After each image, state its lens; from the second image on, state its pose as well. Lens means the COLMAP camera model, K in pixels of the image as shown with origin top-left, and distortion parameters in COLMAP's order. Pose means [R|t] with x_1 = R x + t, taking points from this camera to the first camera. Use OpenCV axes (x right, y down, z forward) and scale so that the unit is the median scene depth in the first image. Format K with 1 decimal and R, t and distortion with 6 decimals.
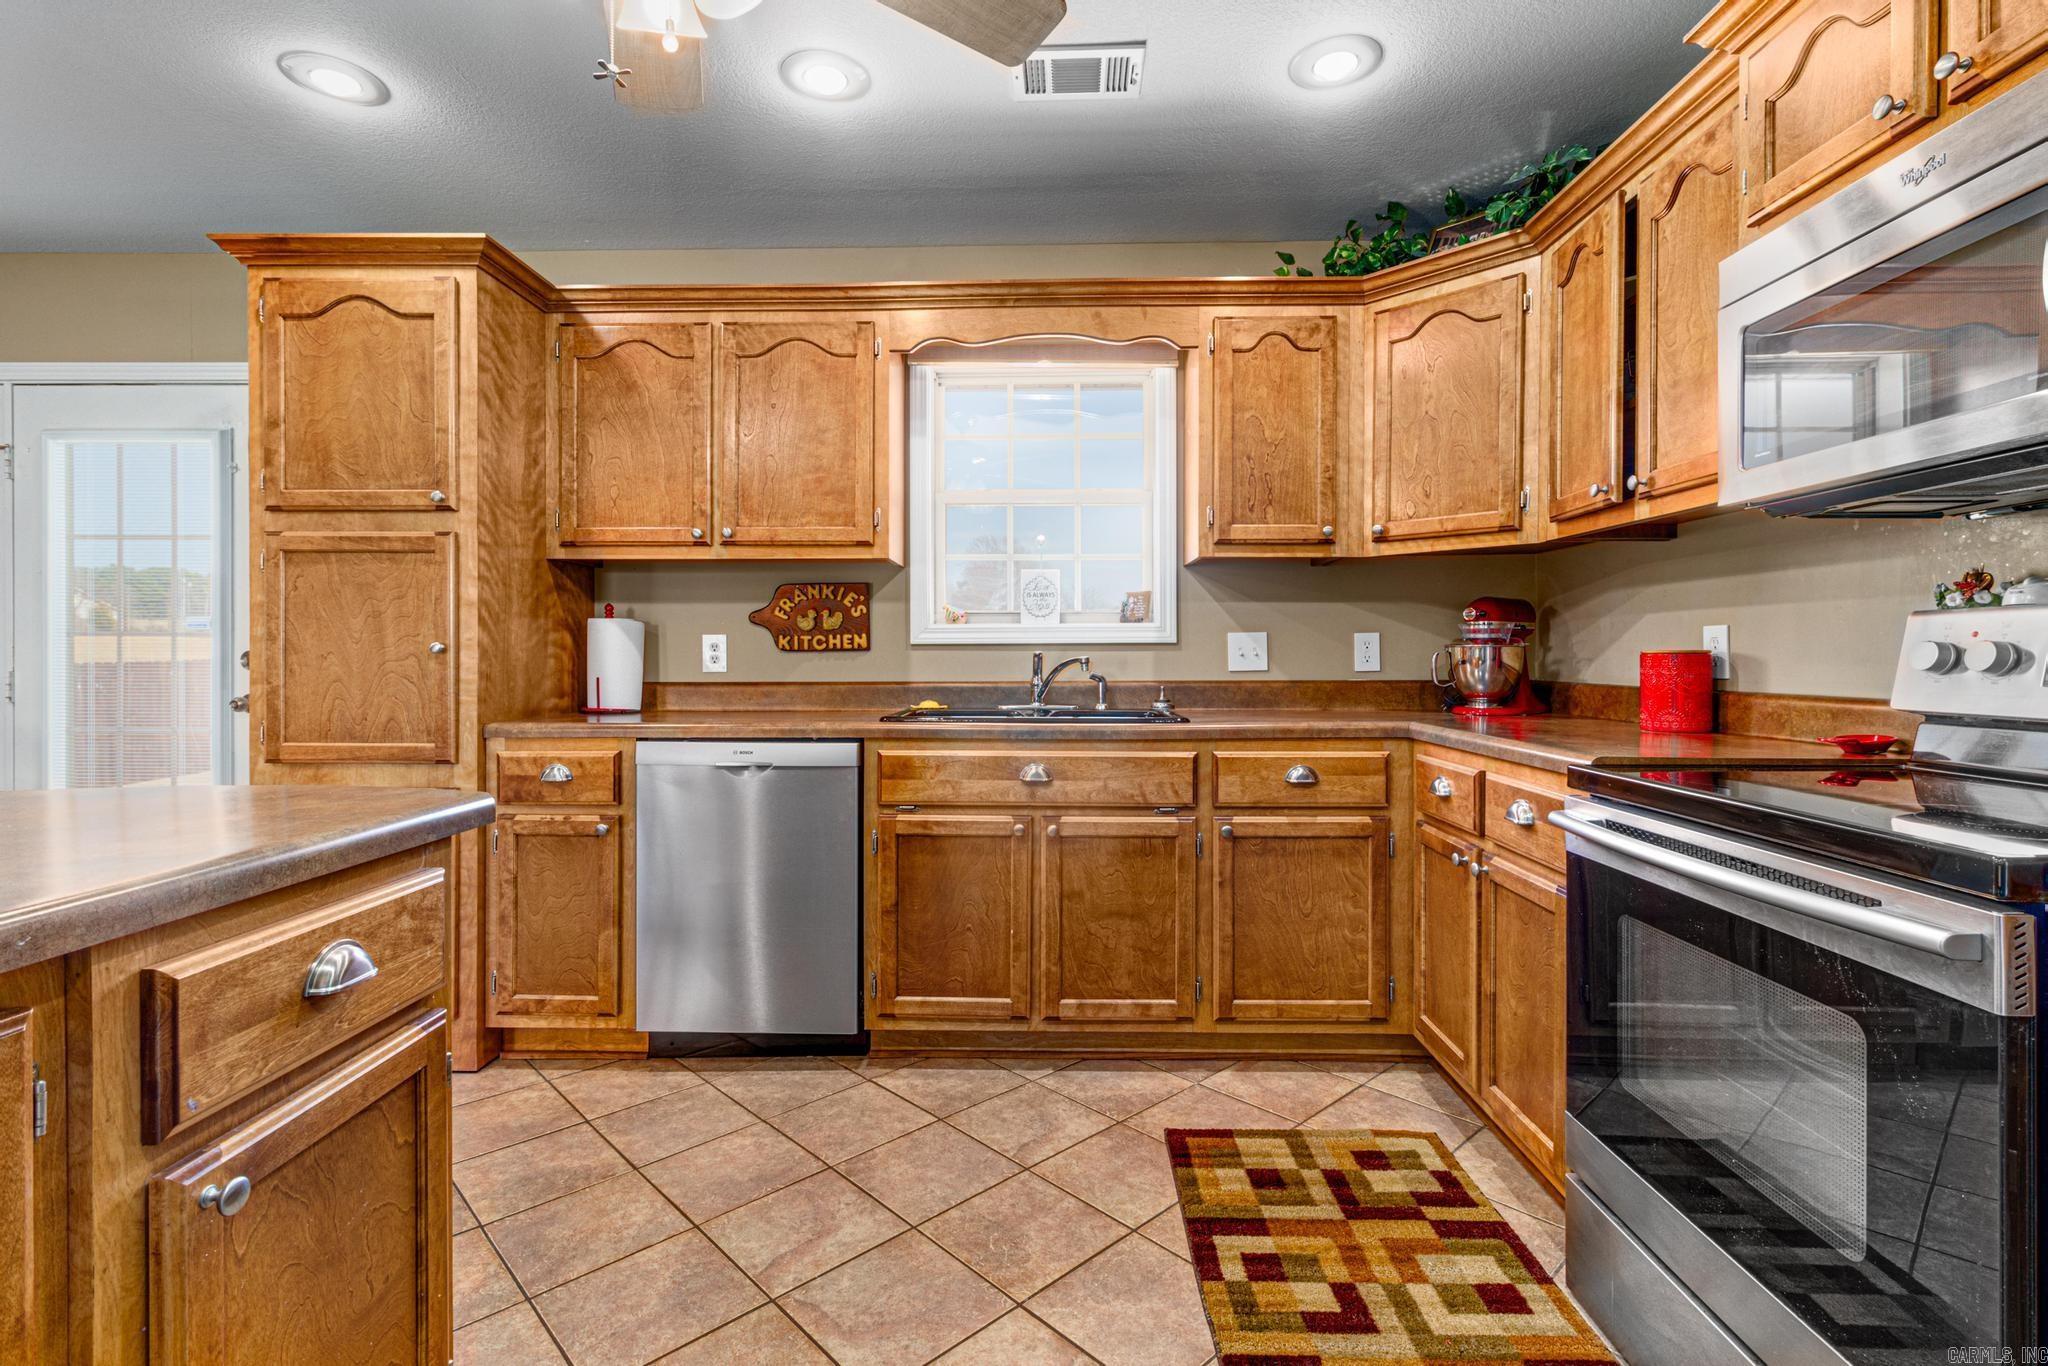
lens RADIAL K [[937.9, 0, 1032.0], [0, 937.9, 658.0], [0, 0, 1]] dist [0.001054, 0.000016]
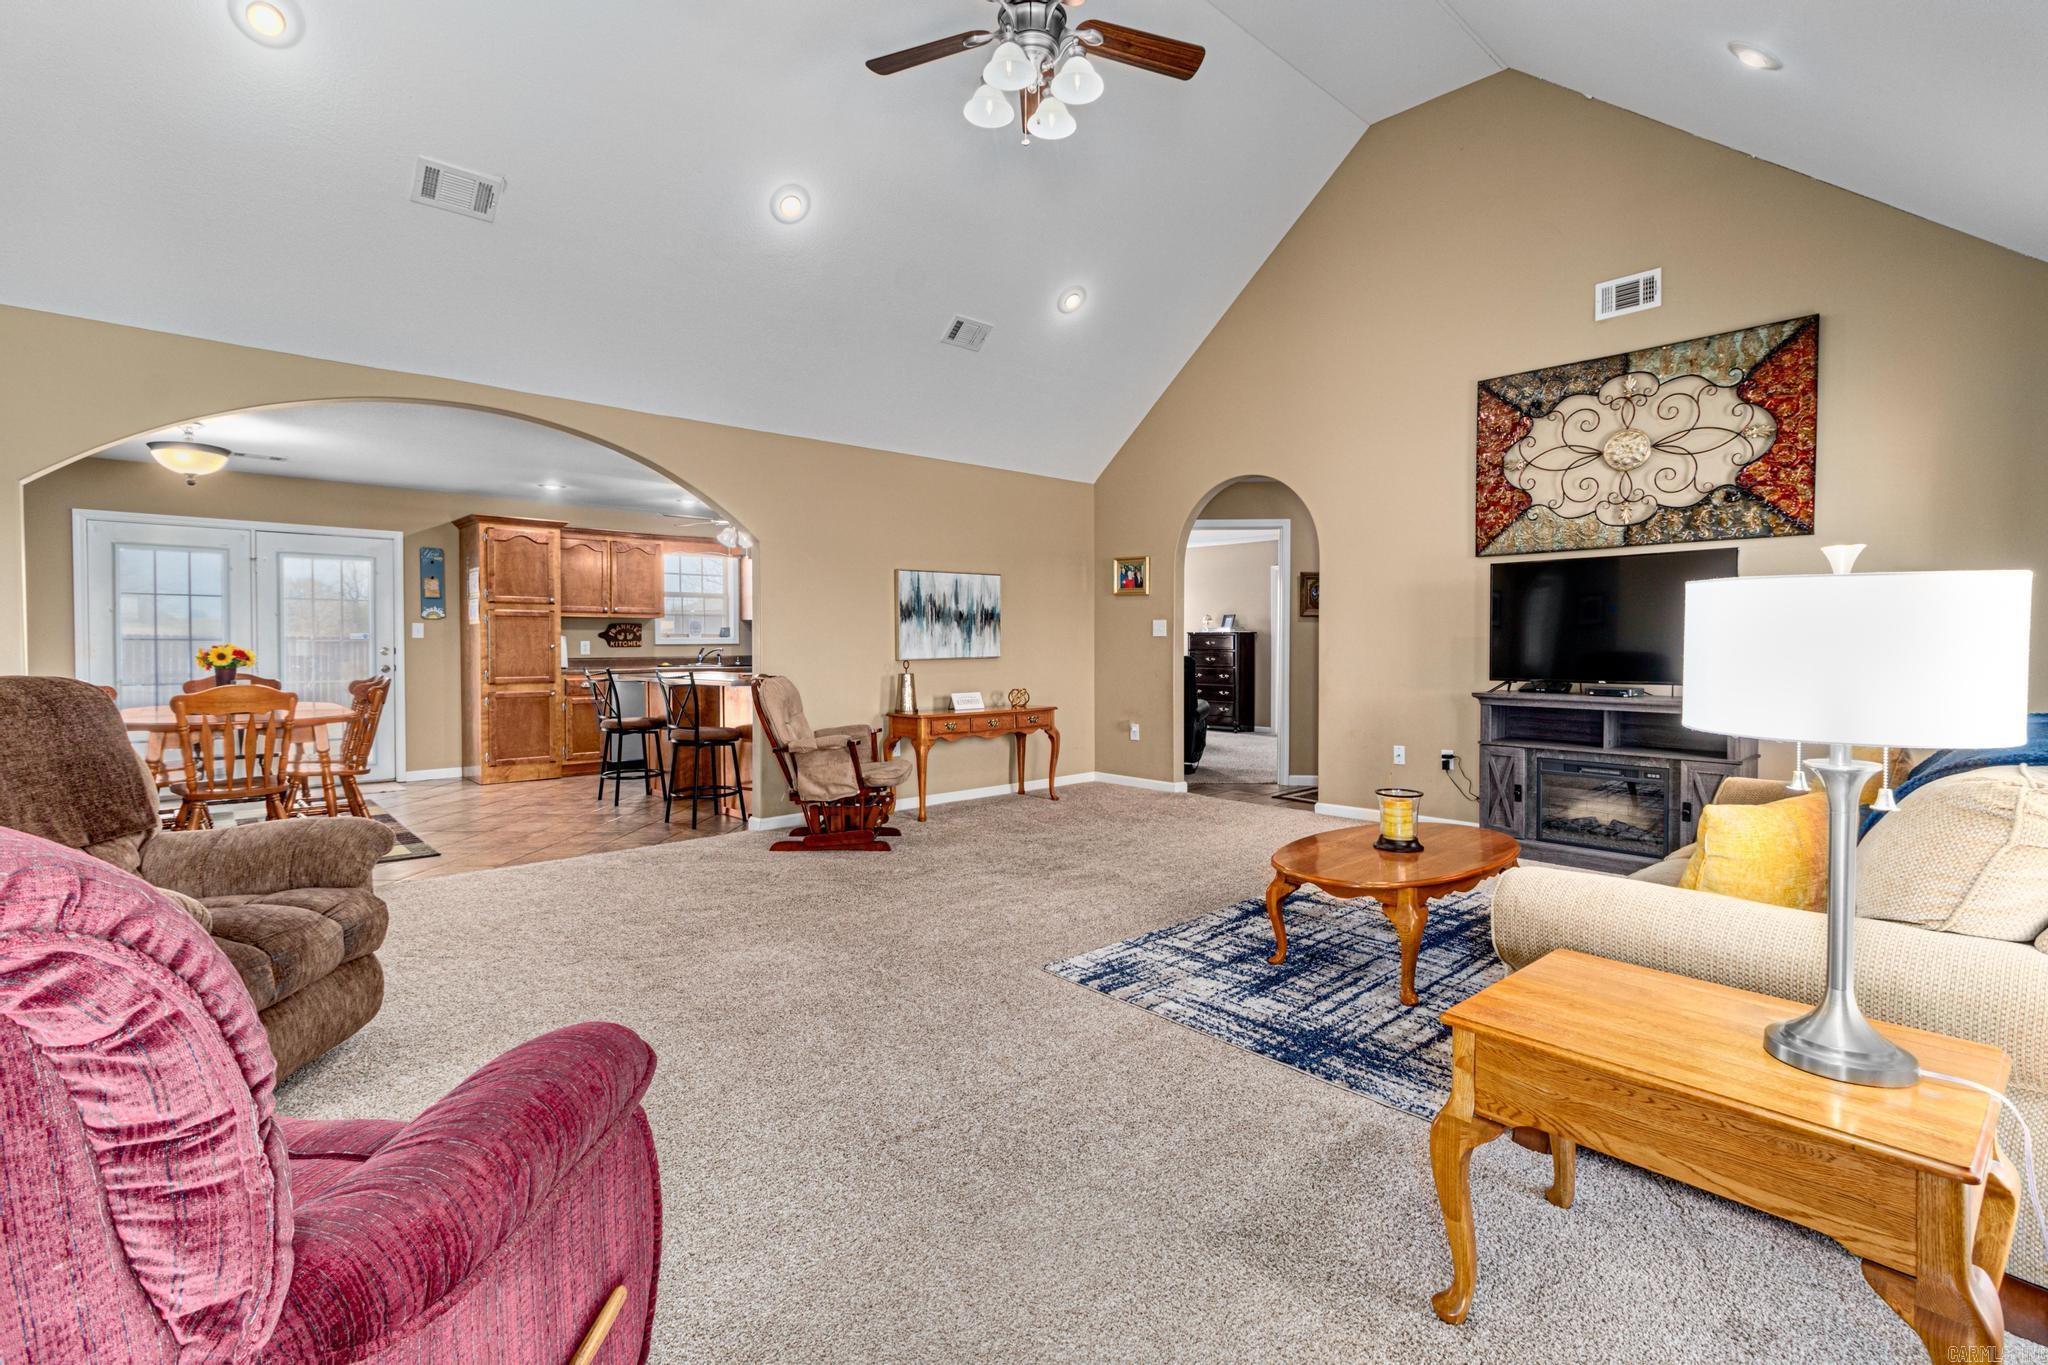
lens RADIAL K [[937.9, 0, 1032.0], [0, 937.9, 657.5], [0, 0, 1]] dist [0.001054, 0.000016]
pose [[0.713452, -0.010964, 0.700619, -1.511515], [0.002777, 0.999914, 0.012820, -0.009358], [-0.700699, -0.007201, 0.713421, -2.177906]]
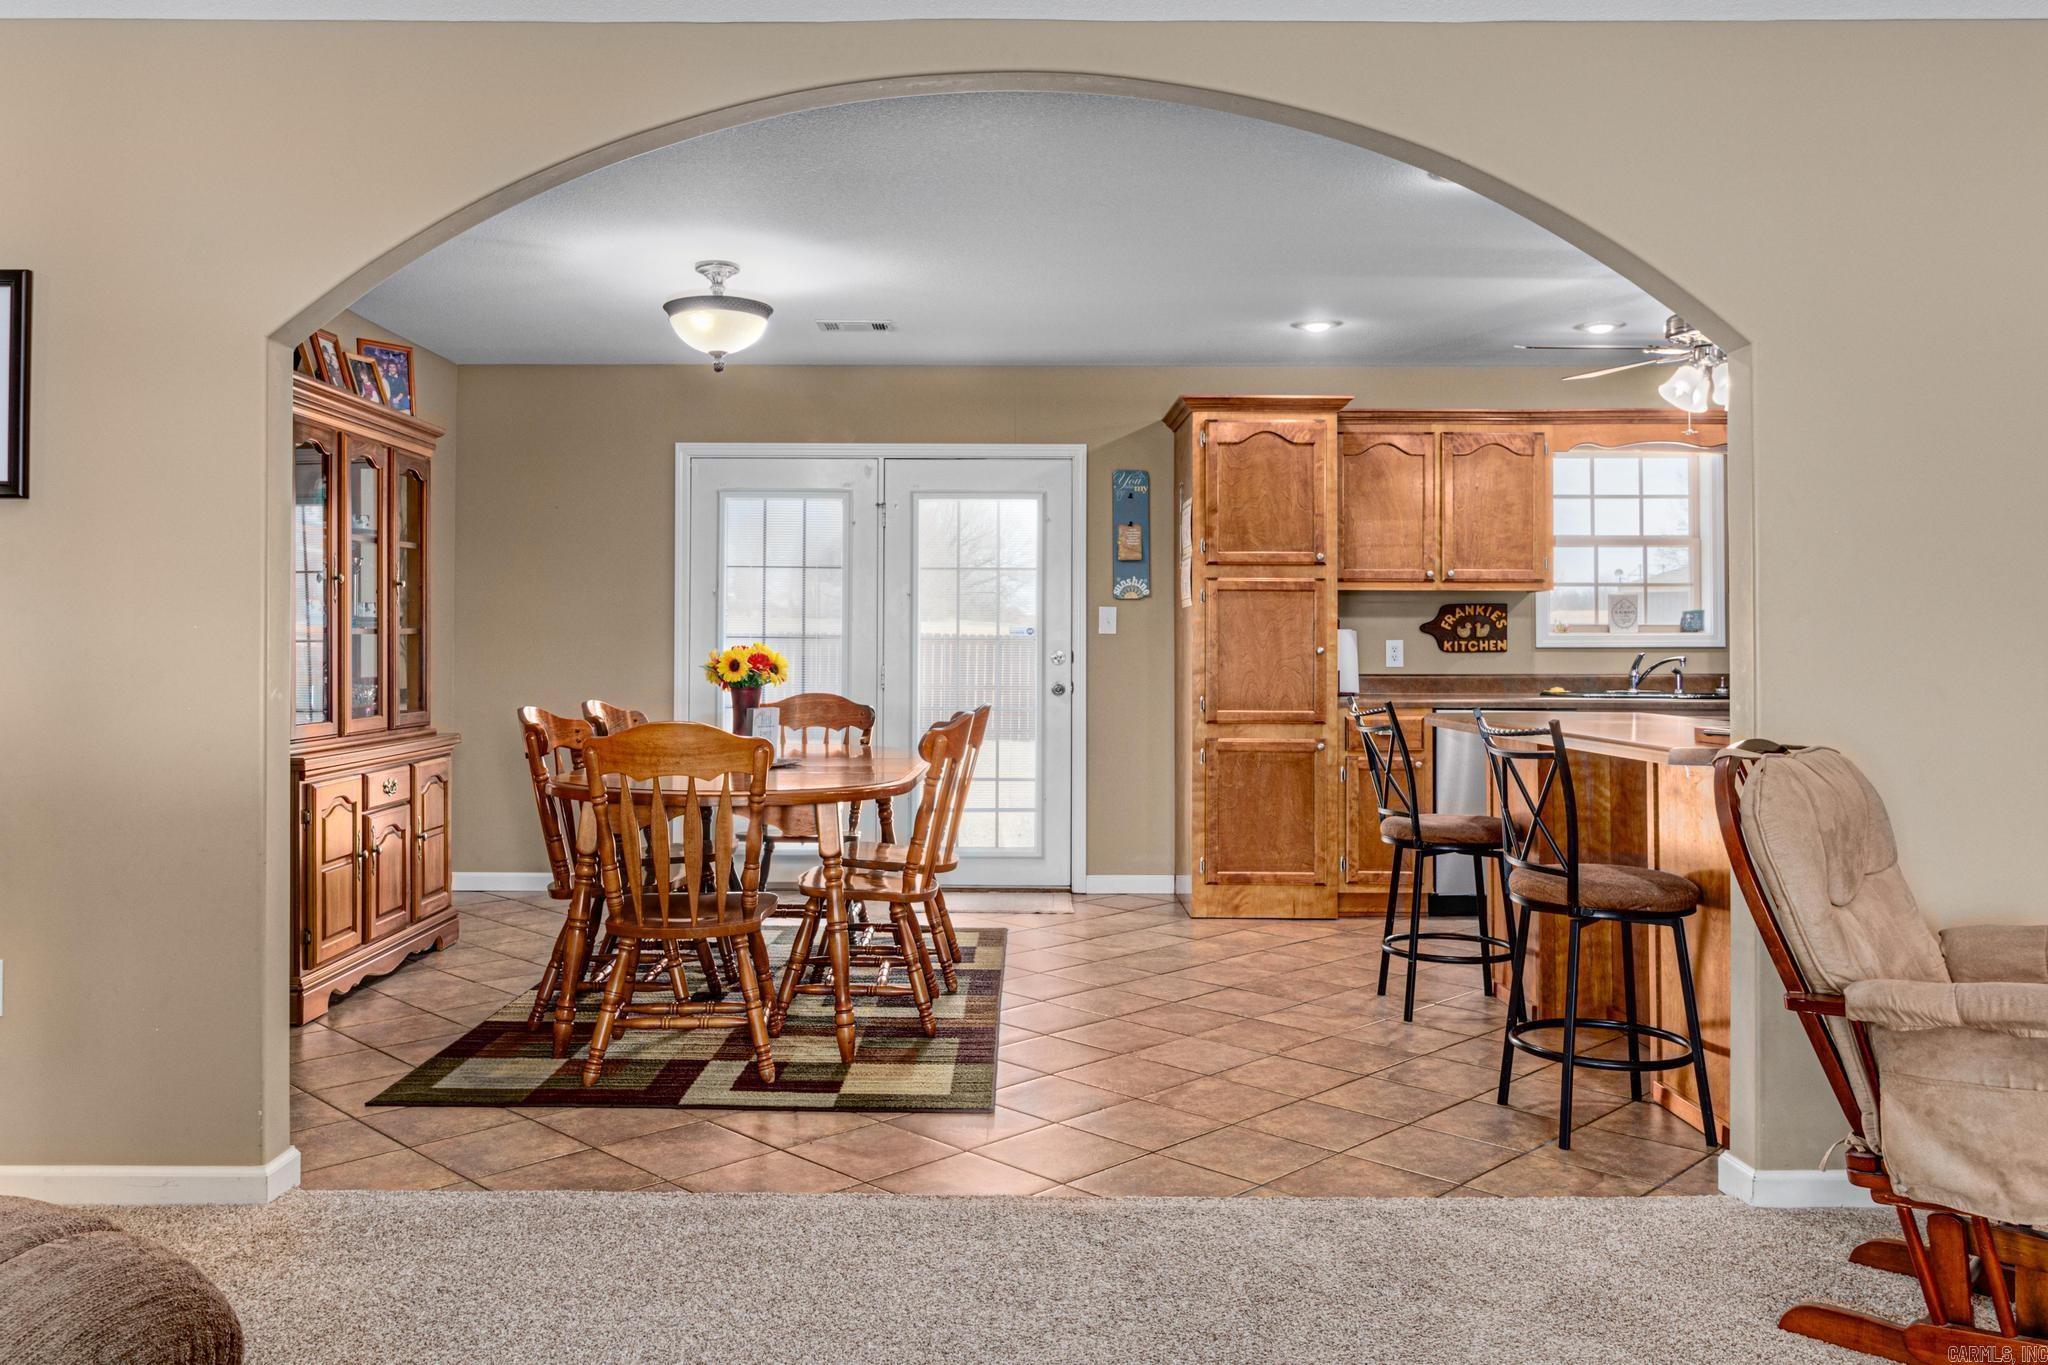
lens RADIAL K [[1511.6, 0, 1018.9], [0, 1511.6, 619.2], [0, 0, 1]] dist [0.000112, 0.002439]
pose [[0.999809, 0.002929, 0.019322, -1.049923], [-0.002527, 0.999780, -0.020822, -0.008898], [-0.019378, 0.020769, 0.999596, -1.382313]]
